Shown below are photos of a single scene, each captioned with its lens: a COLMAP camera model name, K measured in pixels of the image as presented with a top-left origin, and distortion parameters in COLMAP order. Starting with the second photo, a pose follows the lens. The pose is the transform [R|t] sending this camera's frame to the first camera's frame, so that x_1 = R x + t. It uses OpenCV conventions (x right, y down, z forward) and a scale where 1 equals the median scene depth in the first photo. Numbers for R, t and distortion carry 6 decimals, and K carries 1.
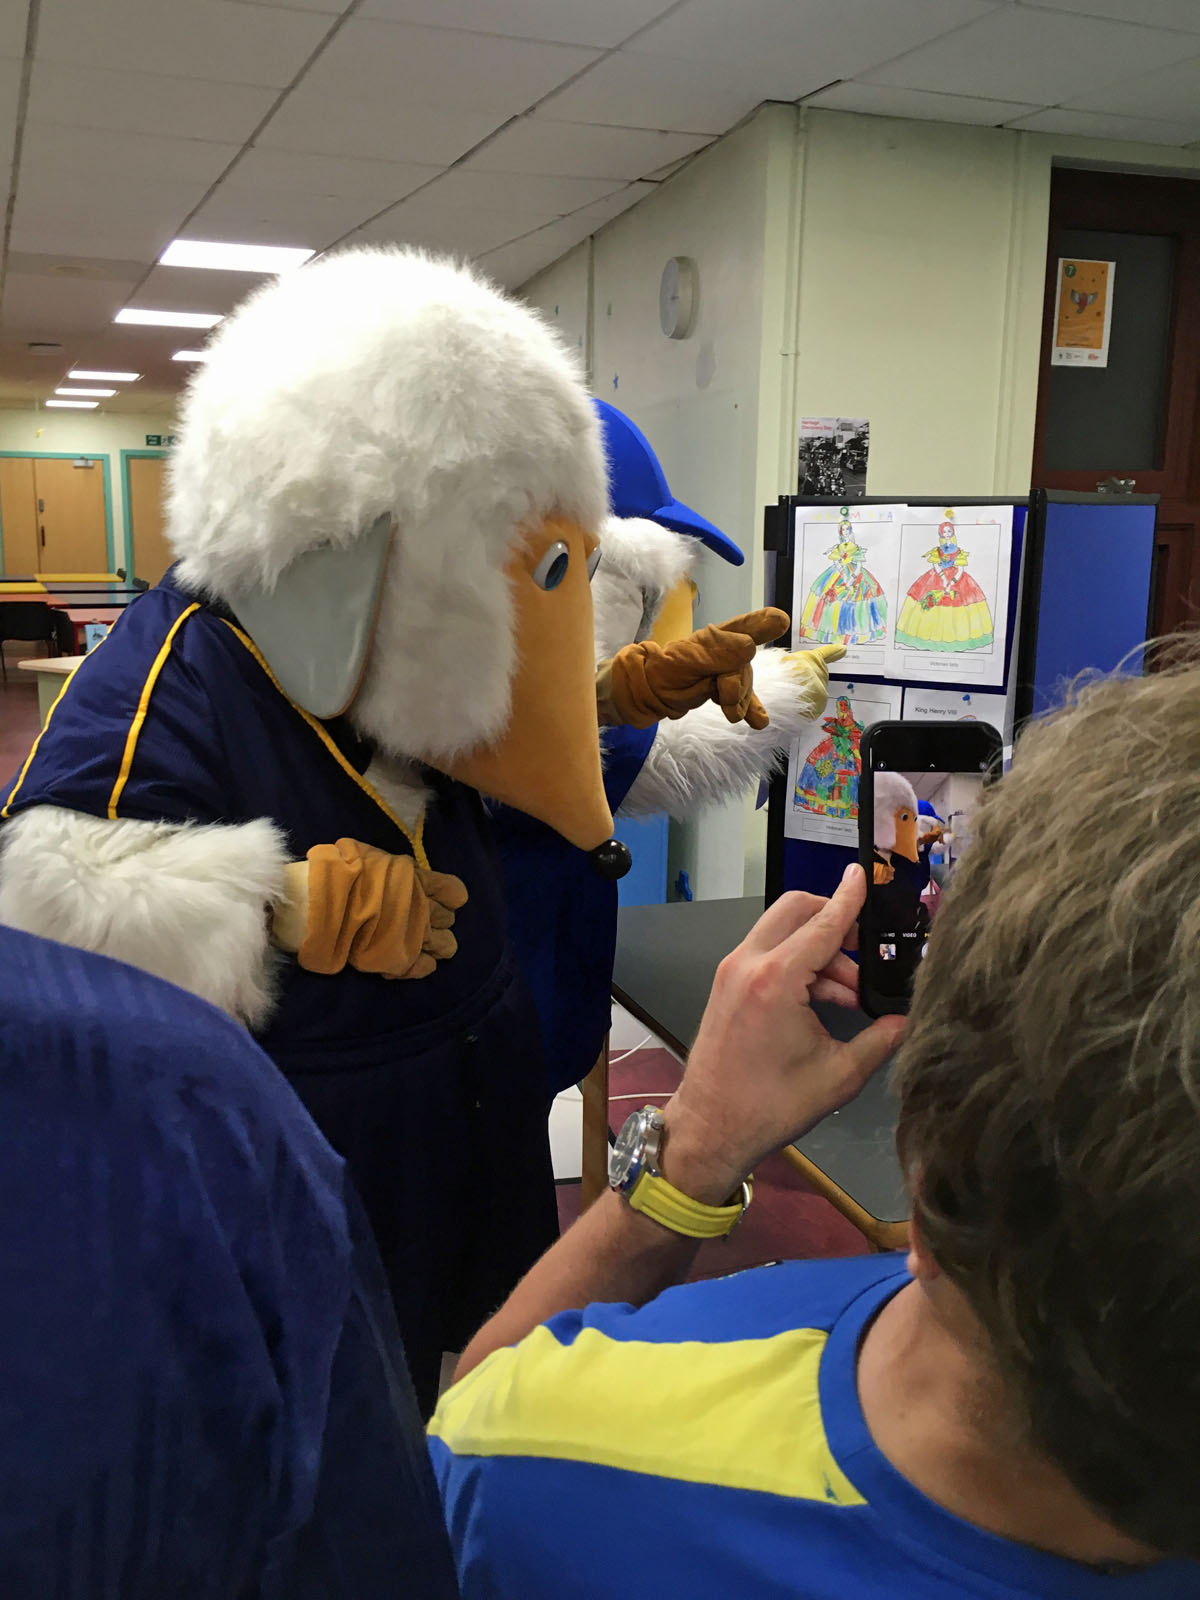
lens RADIAL K [[1330.9, 0, 600.0], [0, 1330.9, 800.0], [0, 0, 1]] dist [0.002549, -0.009042]
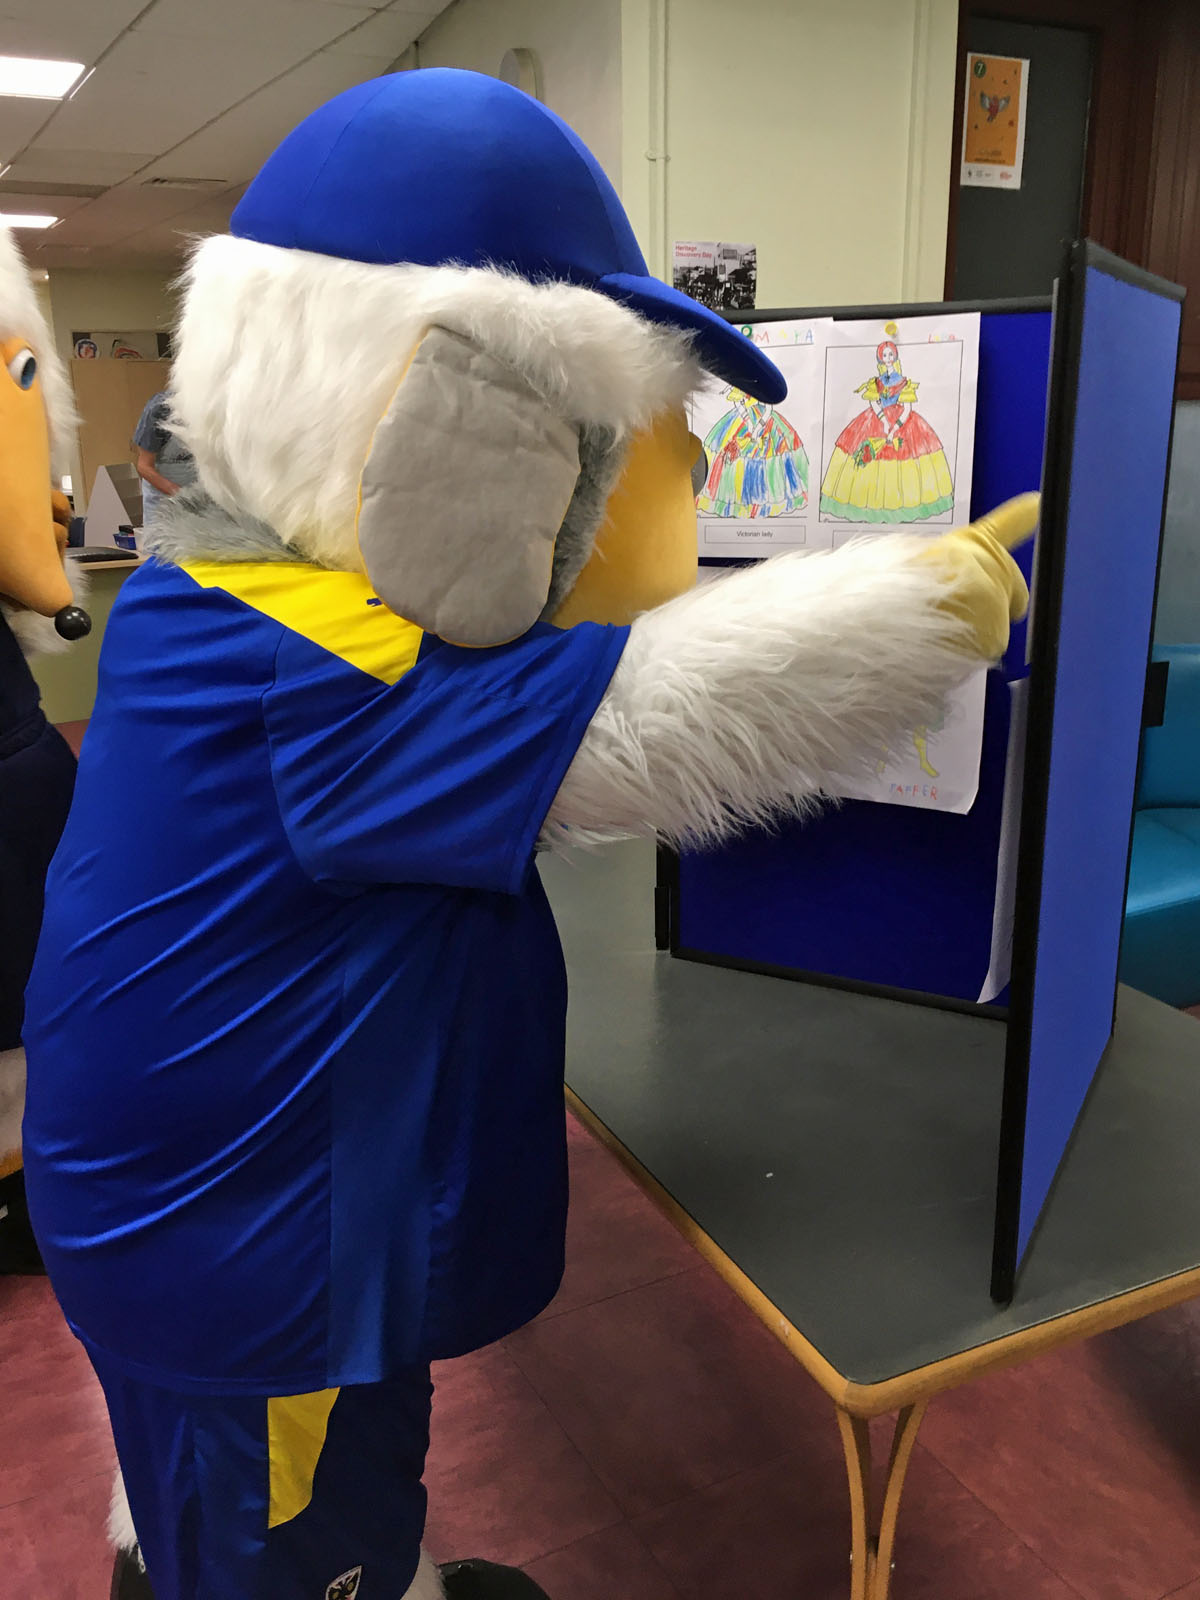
lens RADIAL K [[1330.9, 0, 600.0], [0, 1330.9, 800.0], [0, 0, 1]] dist [0.002549, -0.009042]
pose [[0.994979, -0.051613, 0.085751, 0.028331], [0.044546, 0.995605, 0.082378, -0.025554], [-0.089626, -0.078144, 0.992905, 0.262396]]
